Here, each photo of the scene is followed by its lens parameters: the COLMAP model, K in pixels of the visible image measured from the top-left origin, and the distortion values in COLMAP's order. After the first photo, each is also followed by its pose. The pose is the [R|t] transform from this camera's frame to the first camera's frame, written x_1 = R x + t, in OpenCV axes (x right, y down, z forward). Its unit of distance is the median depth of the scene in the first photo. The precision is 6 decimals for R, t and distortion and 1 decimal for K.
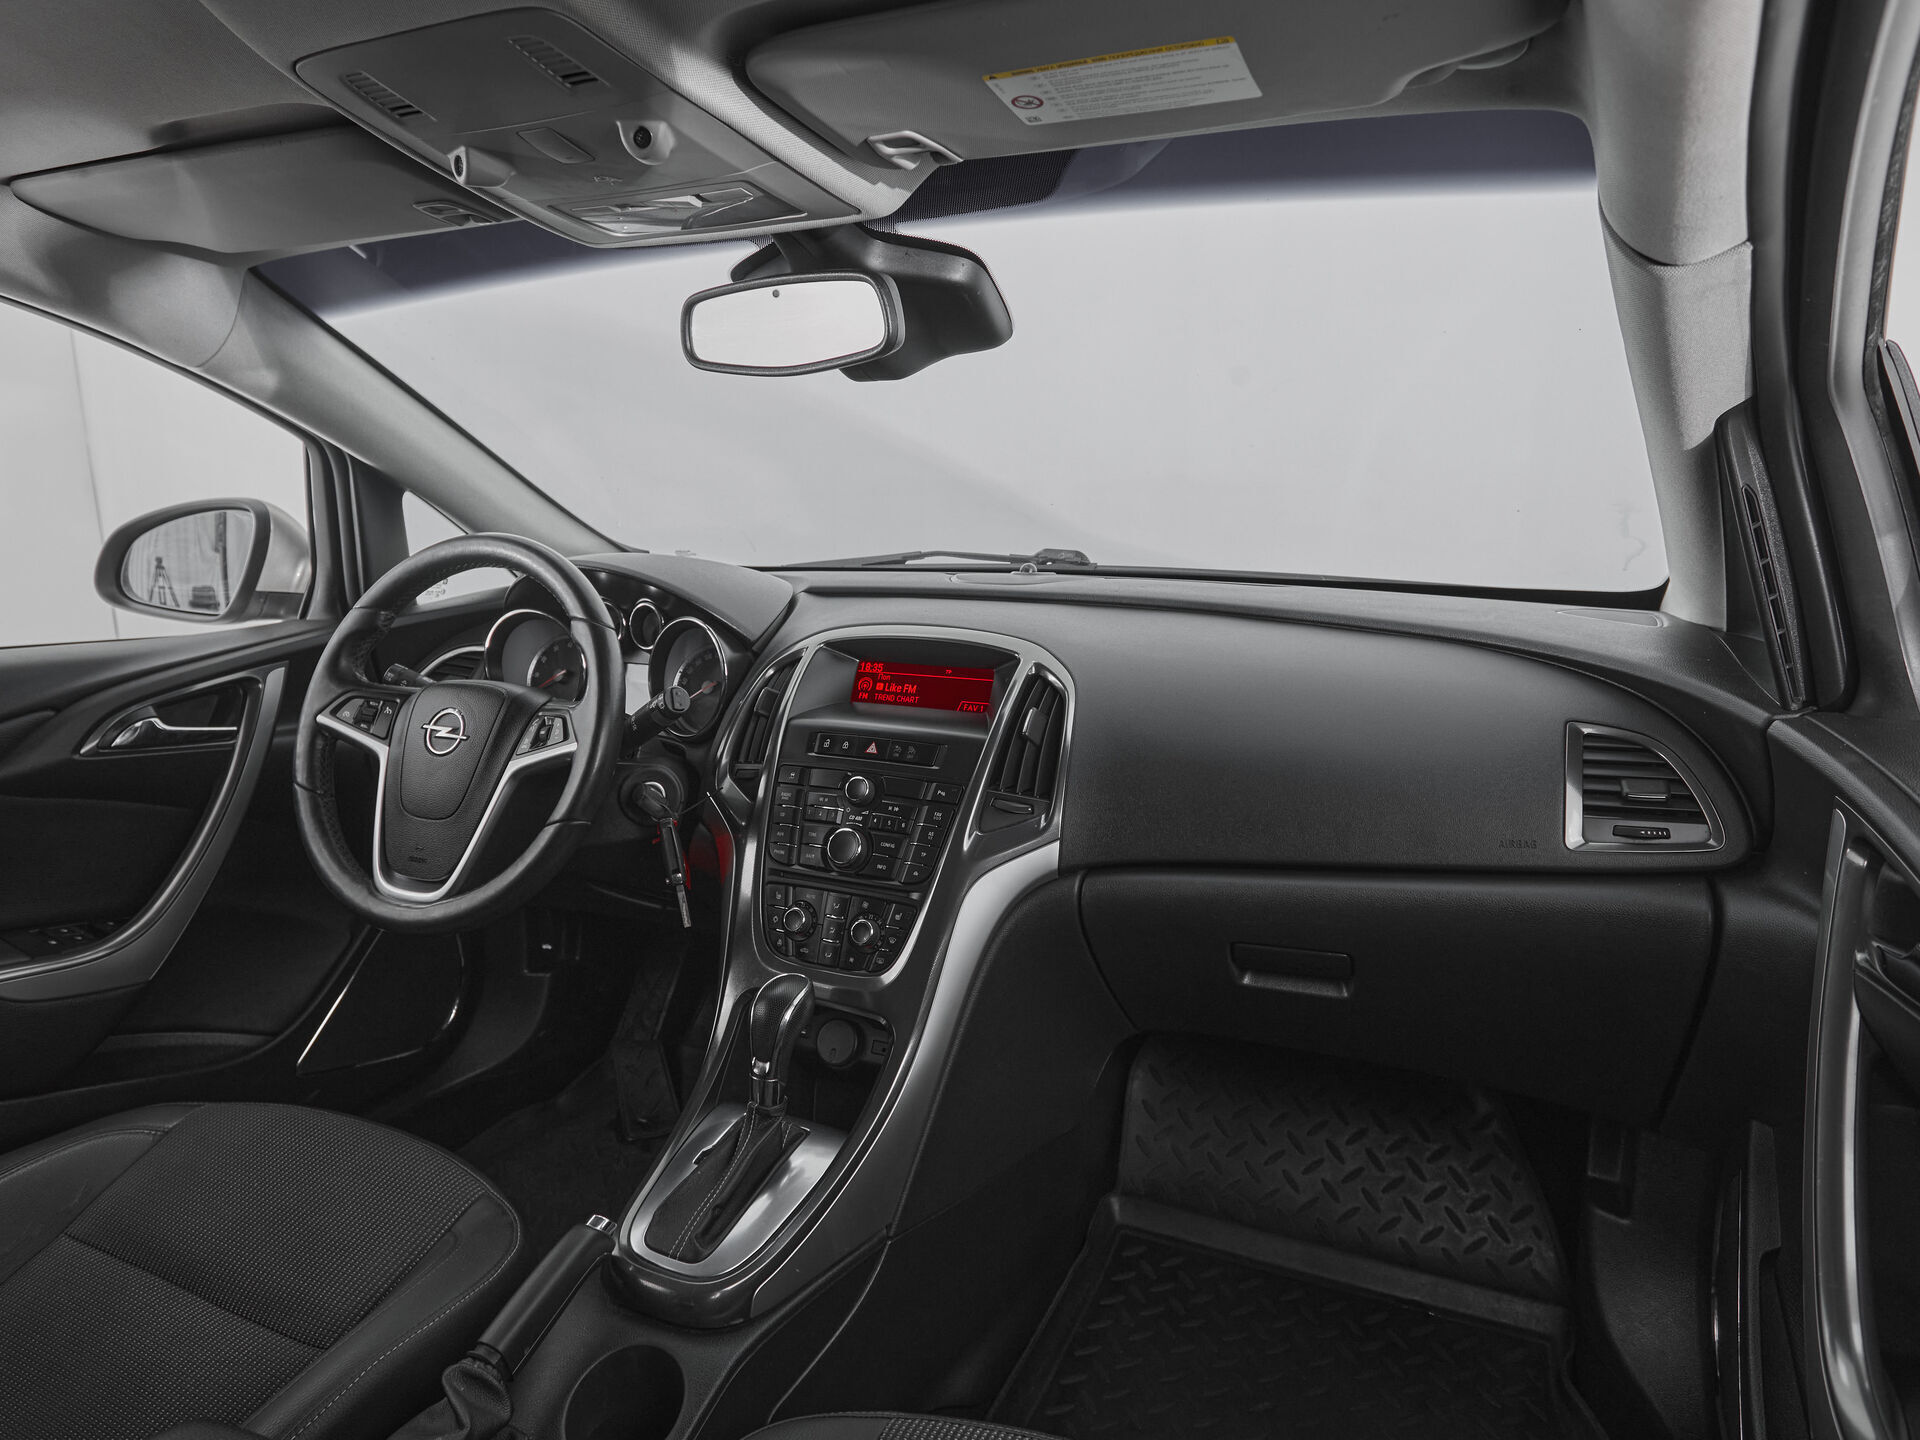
lens RADIAL K [[1240.5, 0, 960.0], [0, 1240.5, 720.0], [0, 0, 1]] dist [-0.002138, -0.000170]
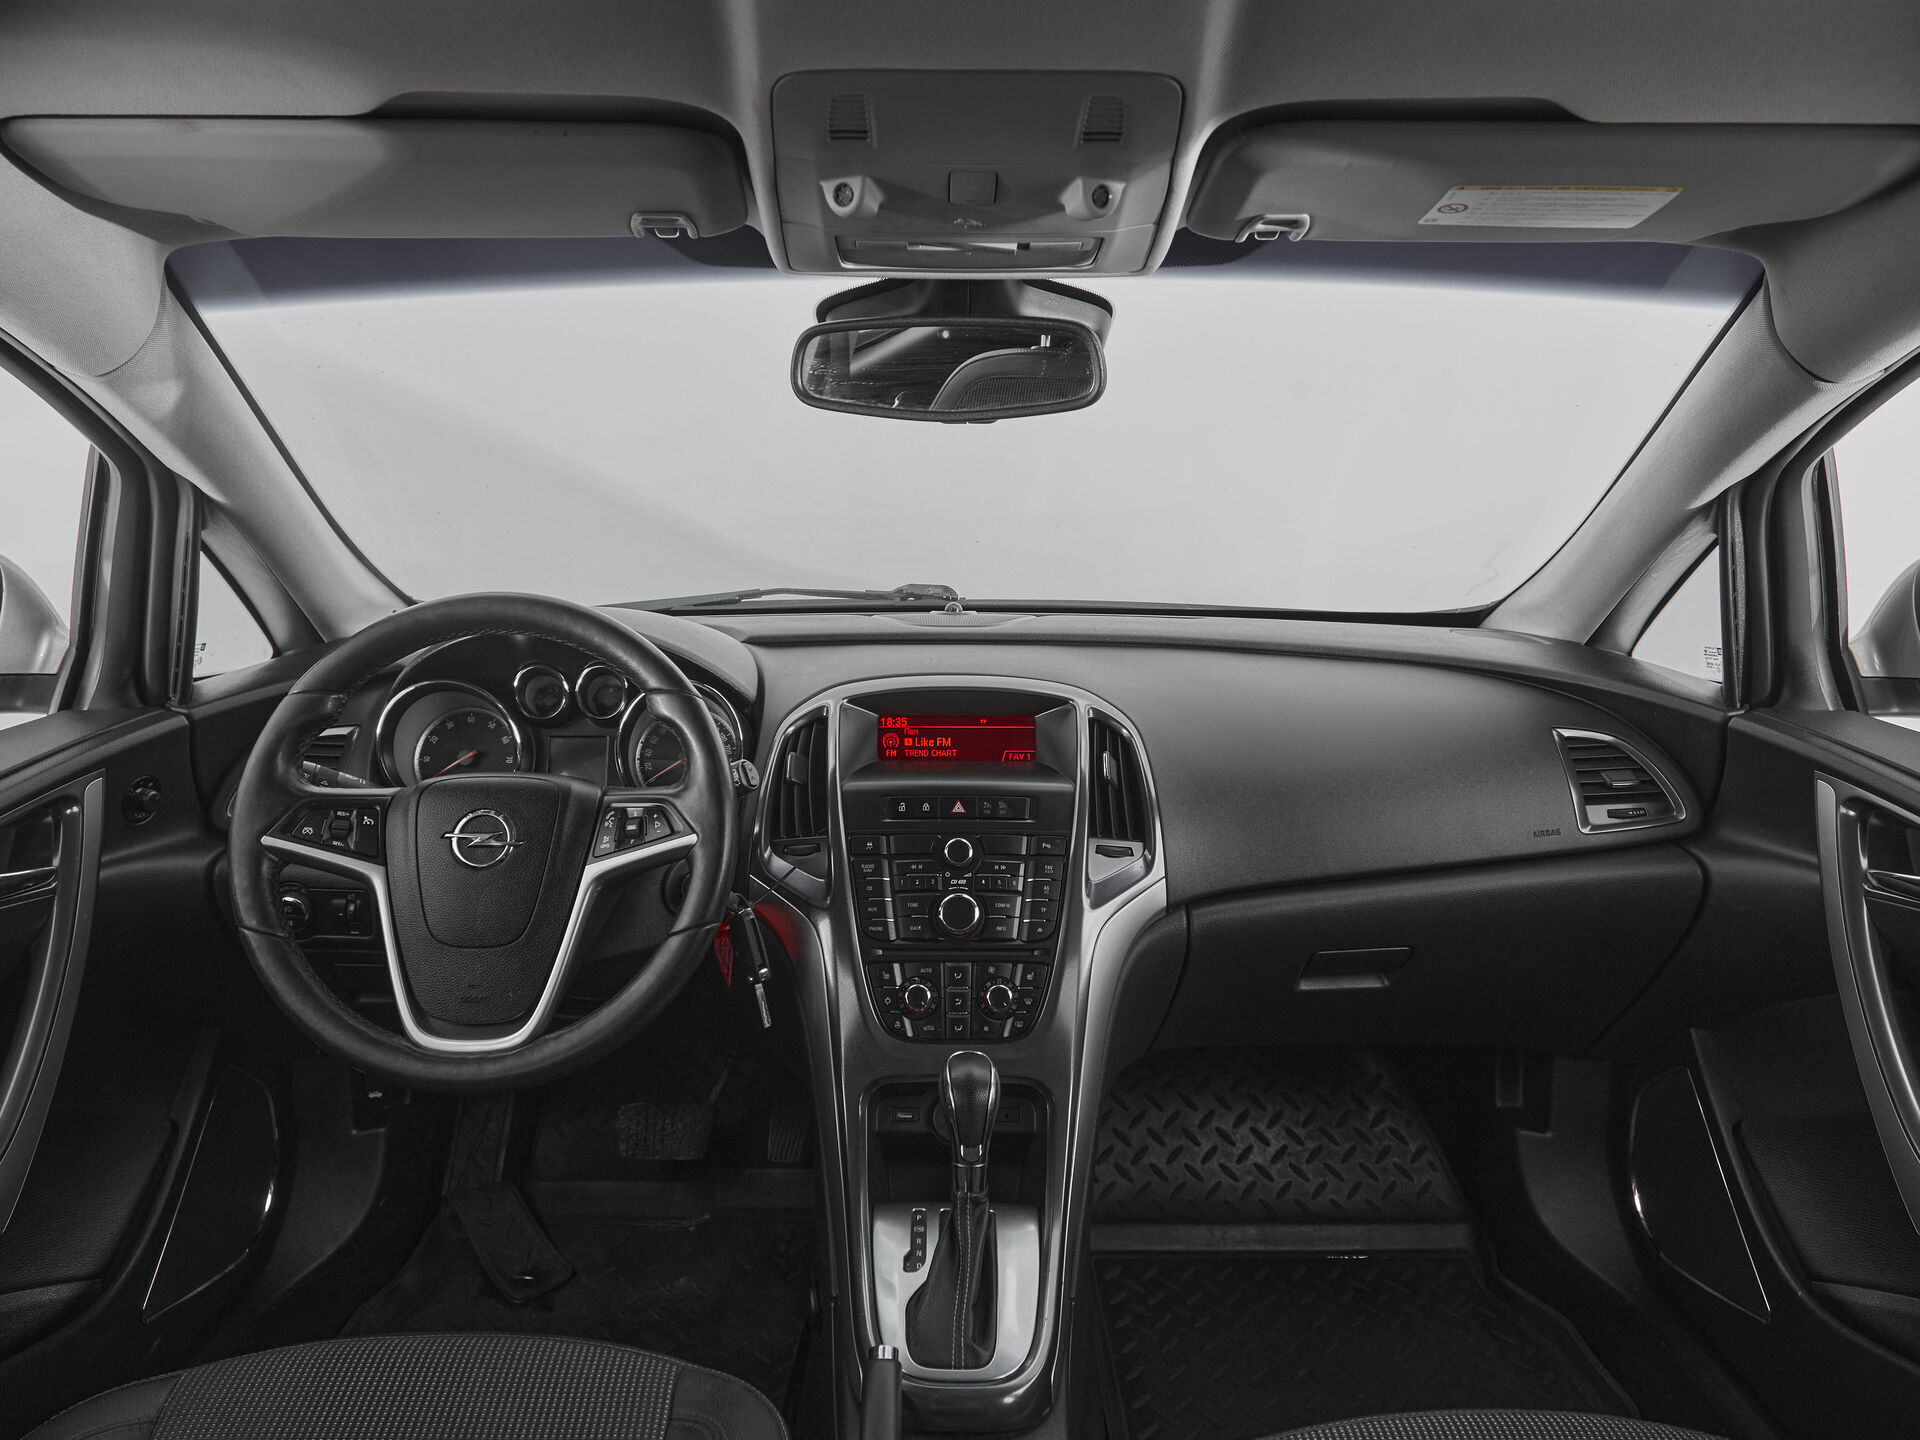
lens RADIAL K [[1346.5, 0, 965.9], [0, 1346.5, 756.2], [0, 0, 1]] dist [-0.003411, -0.006370]
pose [[0.893331, -0.081469, 0.441953, -0.493468], [0.076761, 0.996640, 0.028561, -0.043323], [-0.442795, 0.008410, 0.896584, 0.065304]]
